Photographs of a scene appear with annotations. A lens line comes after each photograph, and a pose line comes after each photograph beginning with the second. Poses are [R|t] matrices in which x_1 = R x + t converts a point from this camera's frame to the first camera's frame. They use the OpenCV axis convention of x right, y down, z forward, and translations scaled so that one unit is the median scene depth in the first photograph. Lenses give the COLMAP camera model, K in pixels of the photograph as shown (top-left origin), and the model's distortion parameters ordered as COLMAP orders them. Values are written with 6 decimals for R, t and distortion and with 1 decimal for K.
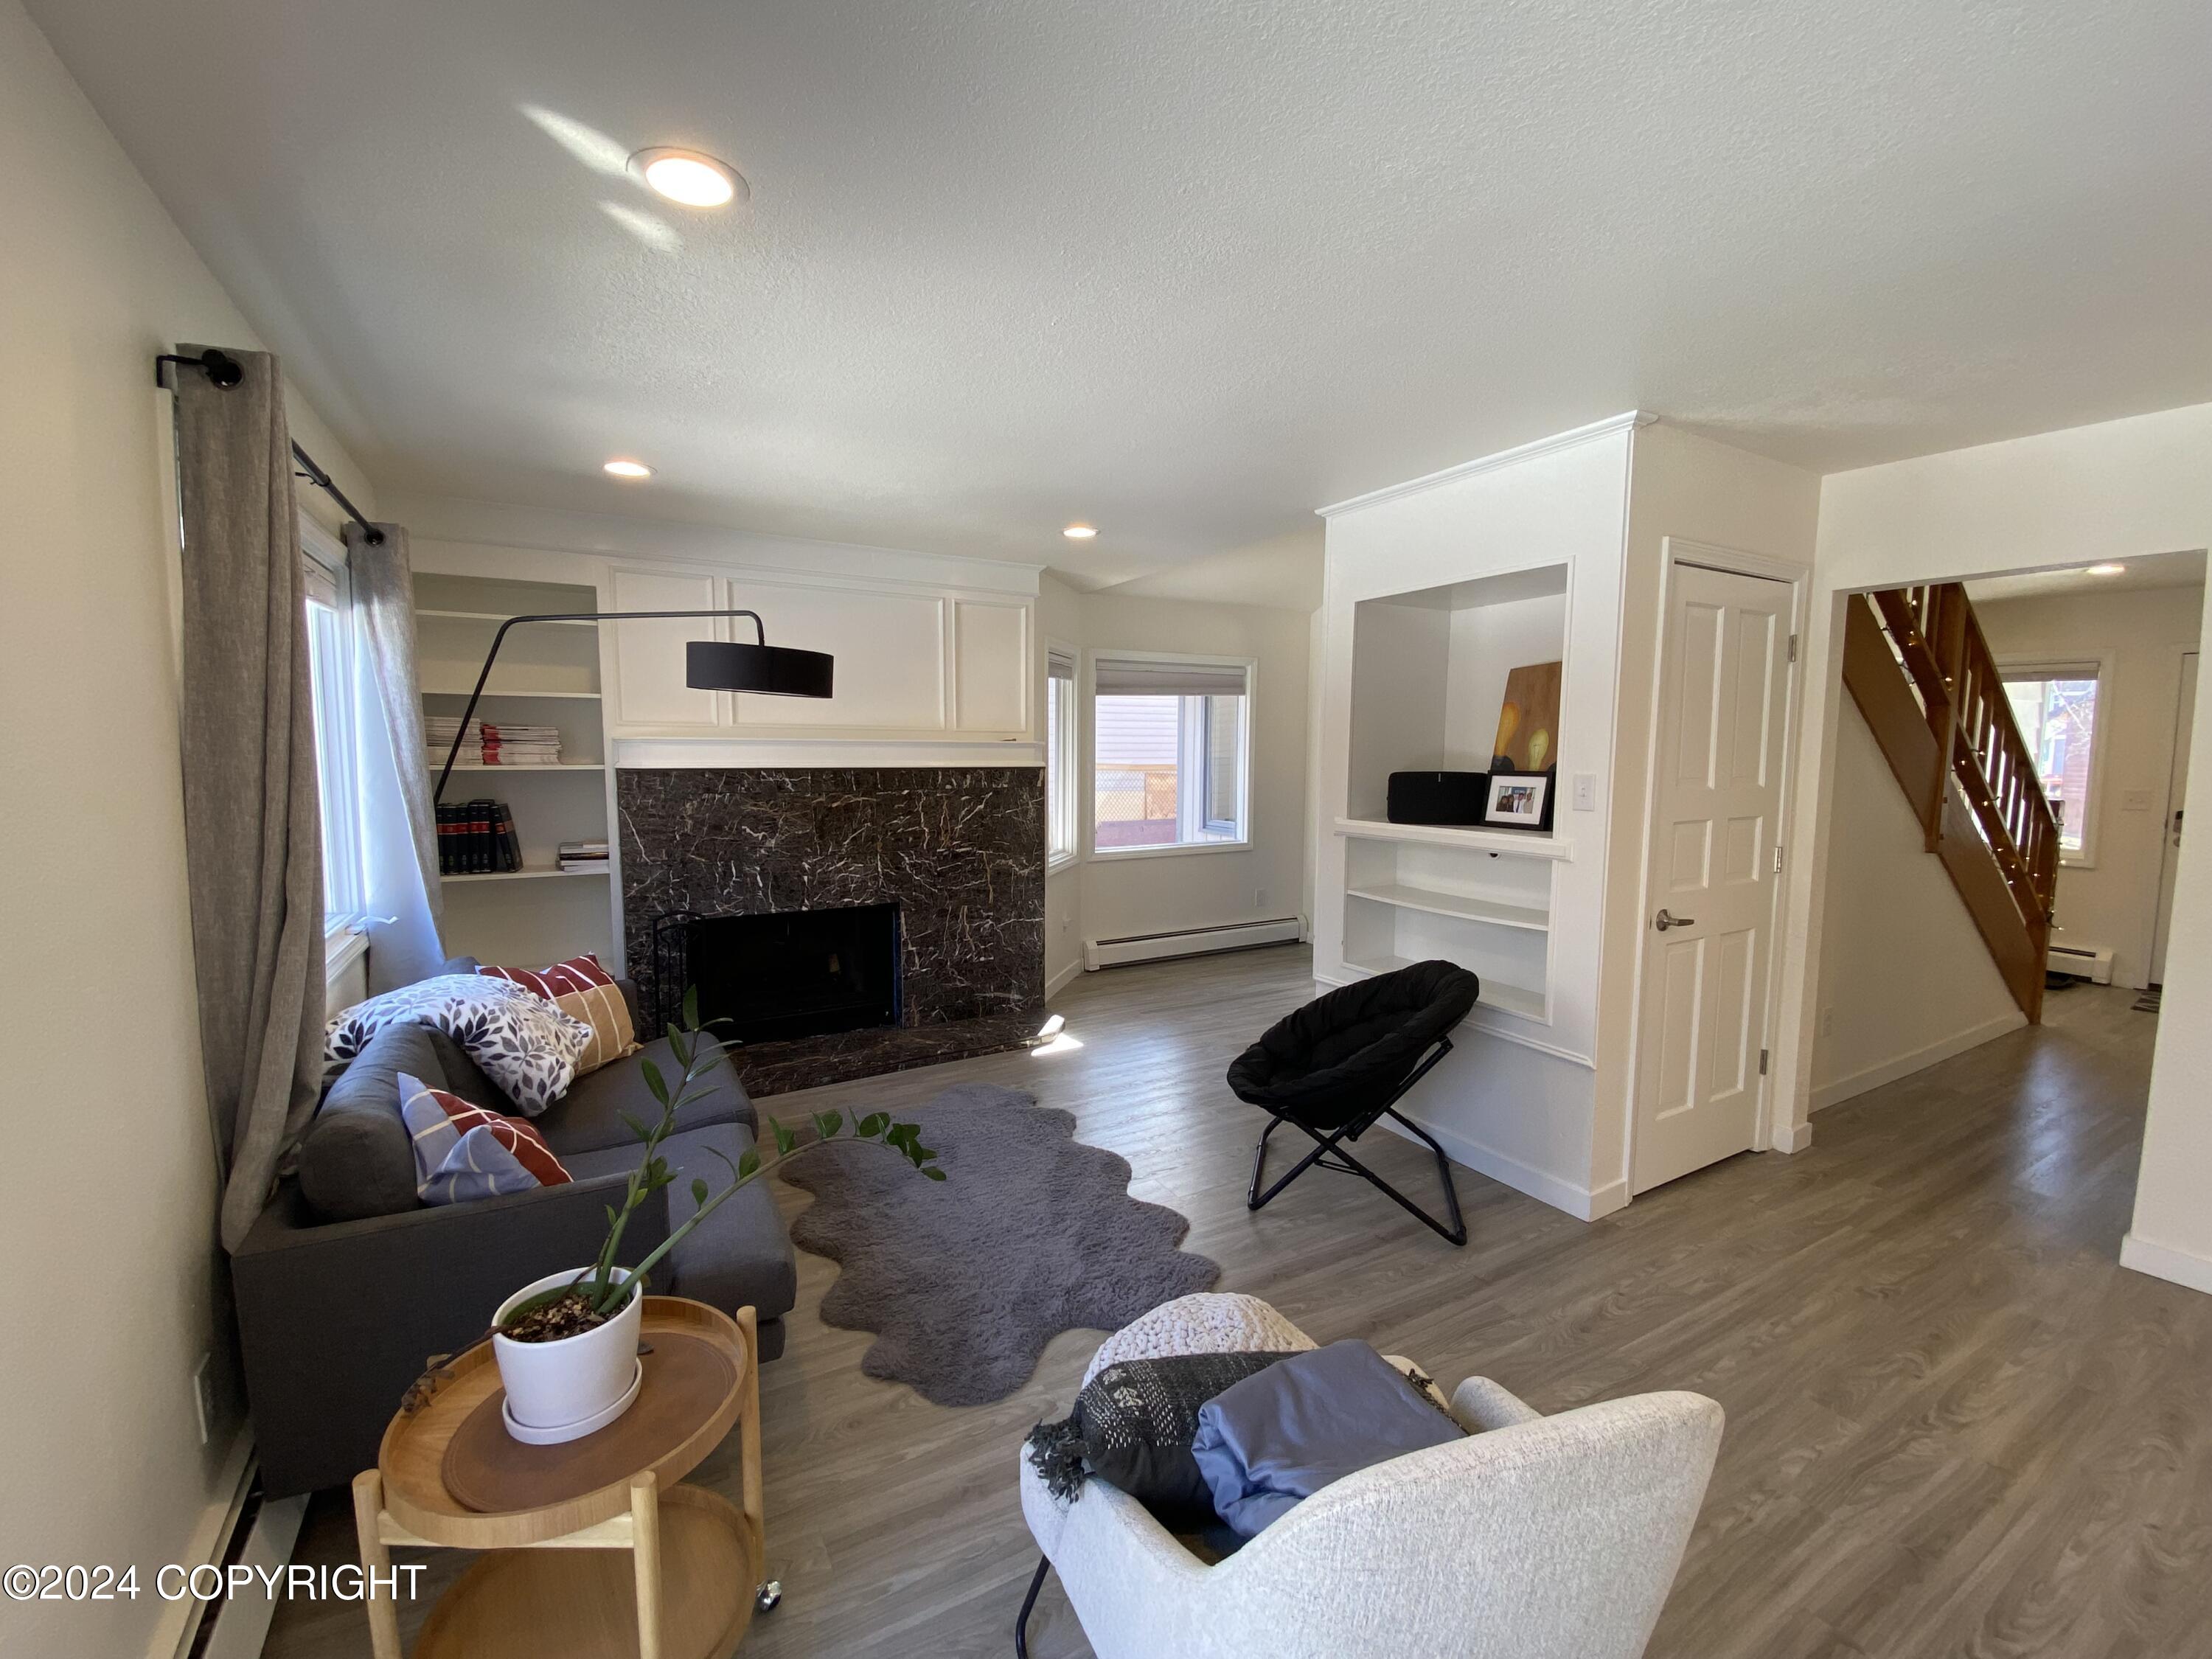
lens RADIAL K [[891.0, 0, 1107.0], [0, 891.0, 831.8], [0, 0, 1]] dist [0.003056, -0.000016]
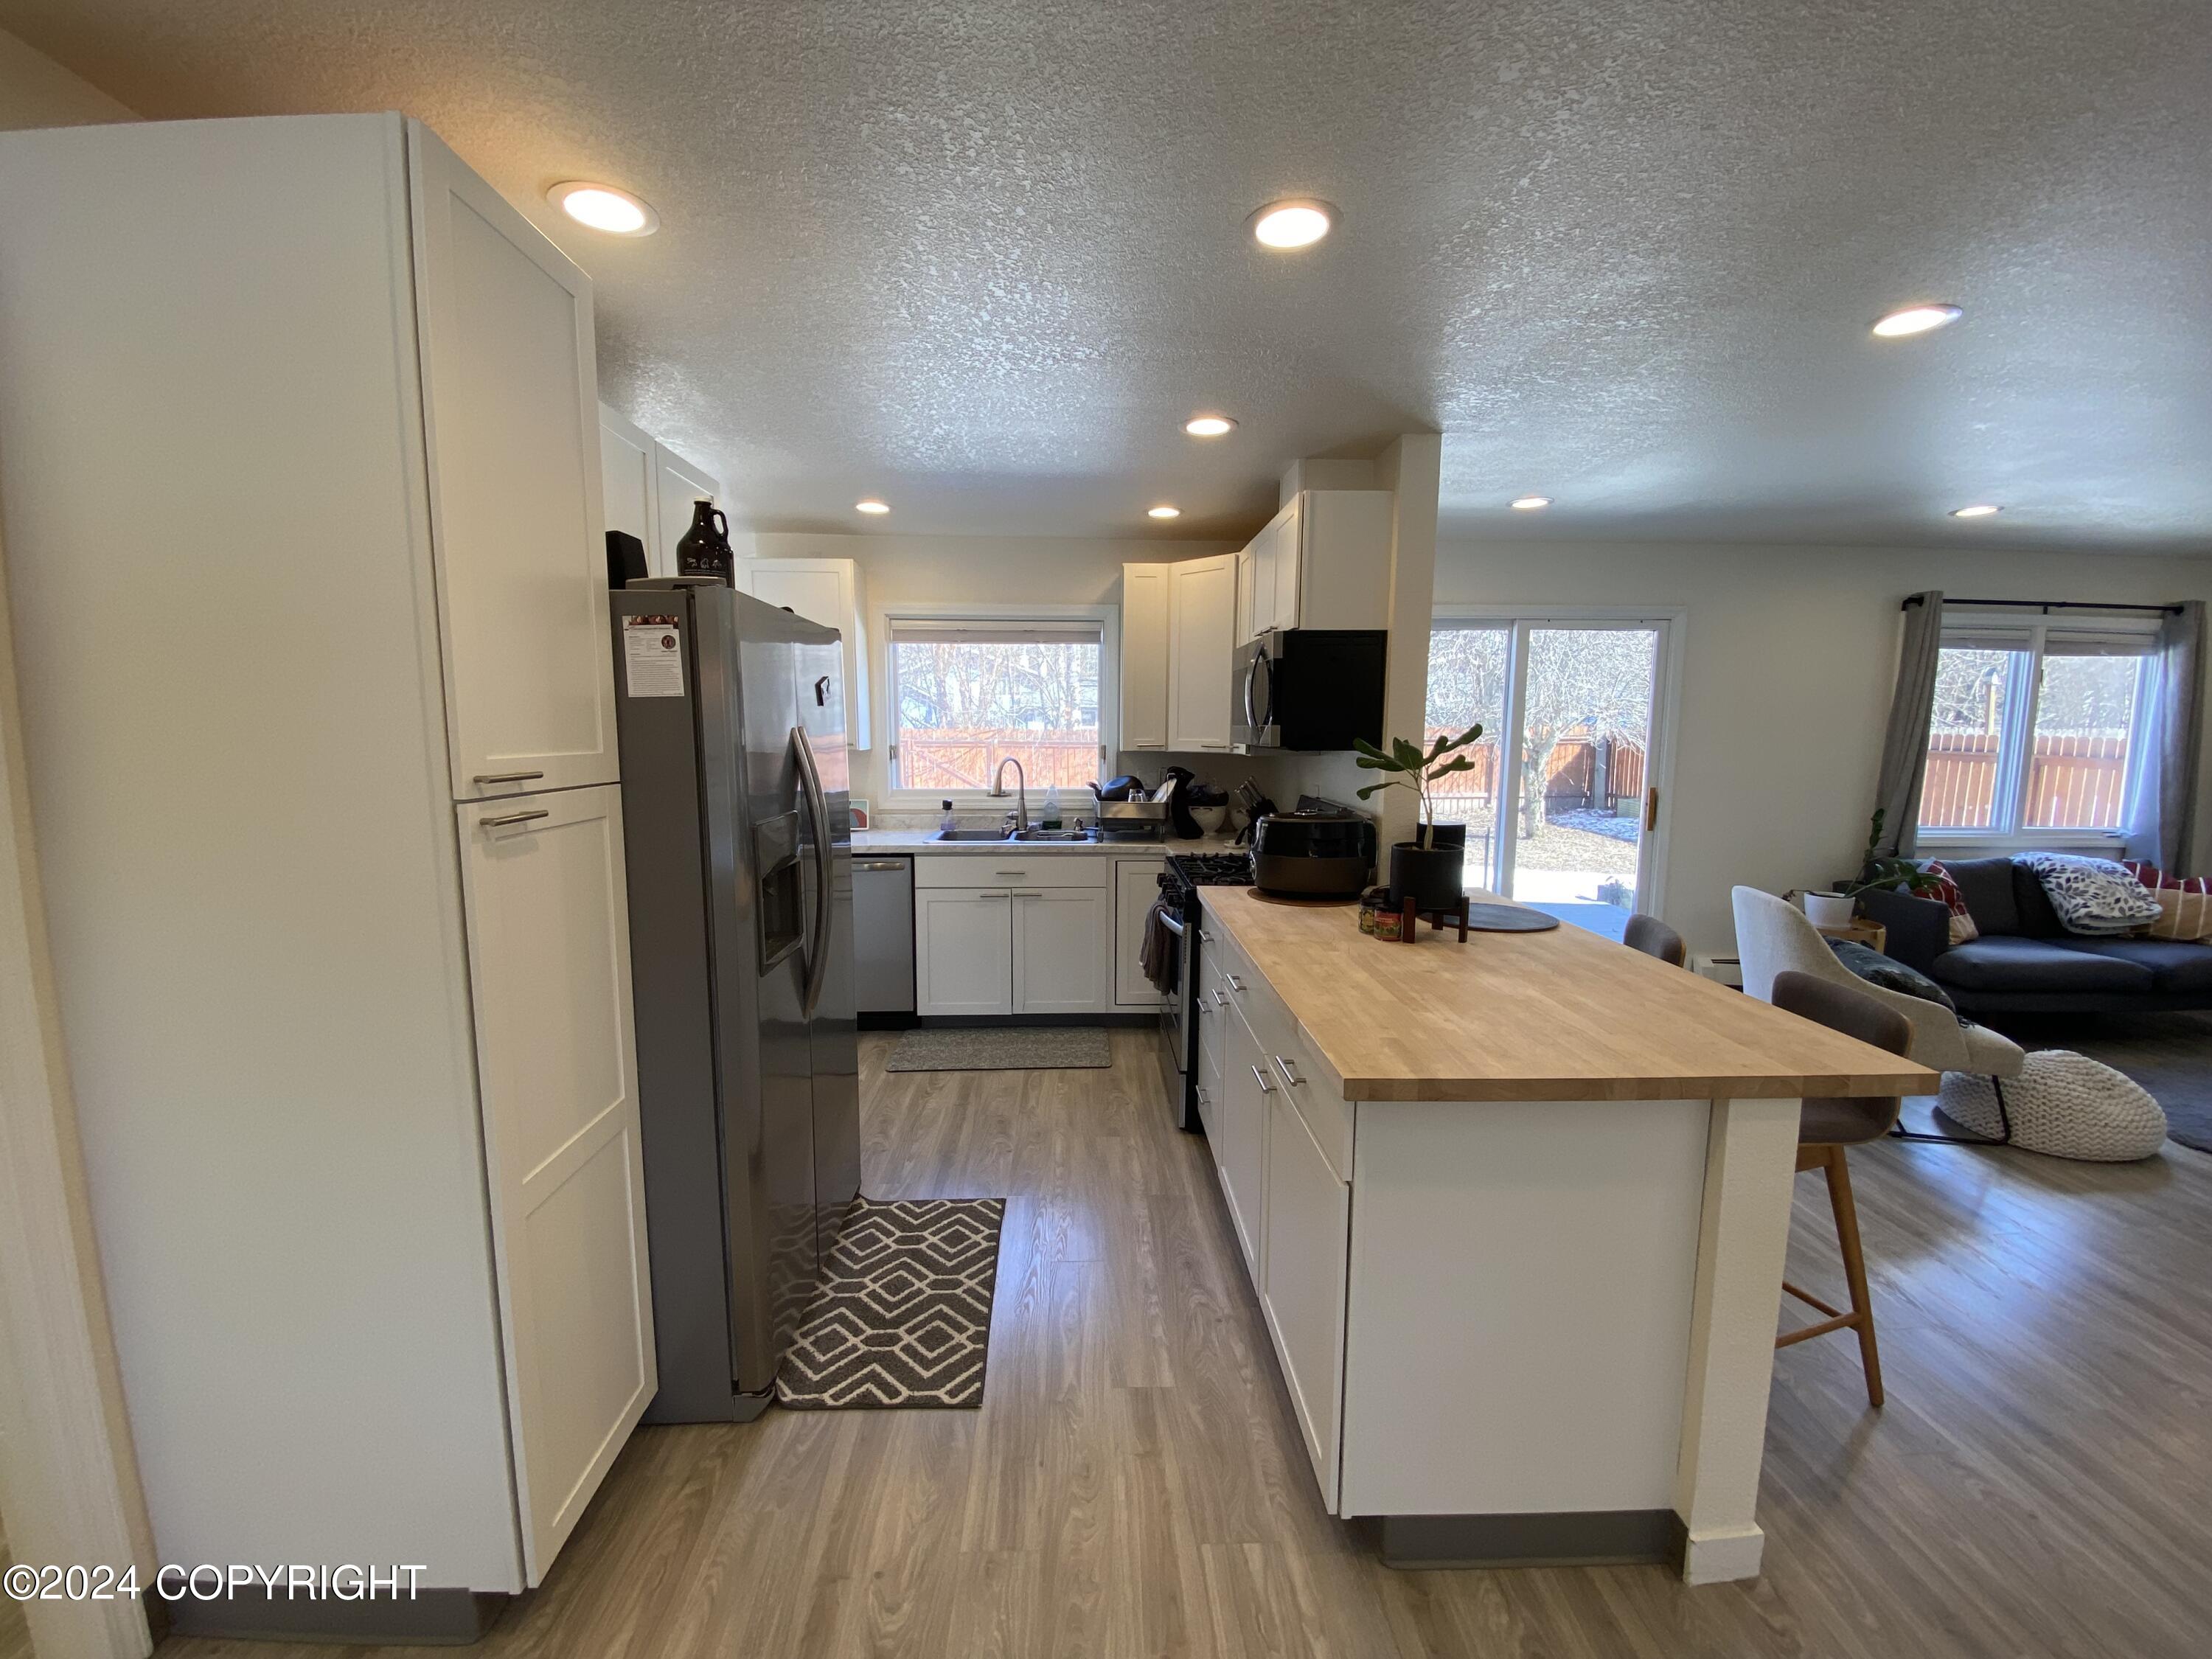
lens RADIAL K [[898.4, 0, 1101.0], [0, 898.4, 839.9], [0, 0, 1]] dist [-0.007175, -0.007305]
pose [[-0.482640, 0.102735, -0.869773, 1.071997], [-0.091989, 0.981657, 0.166995, 0.006951], [0.870975, 0.160607, -0.464336, 0.030099]]
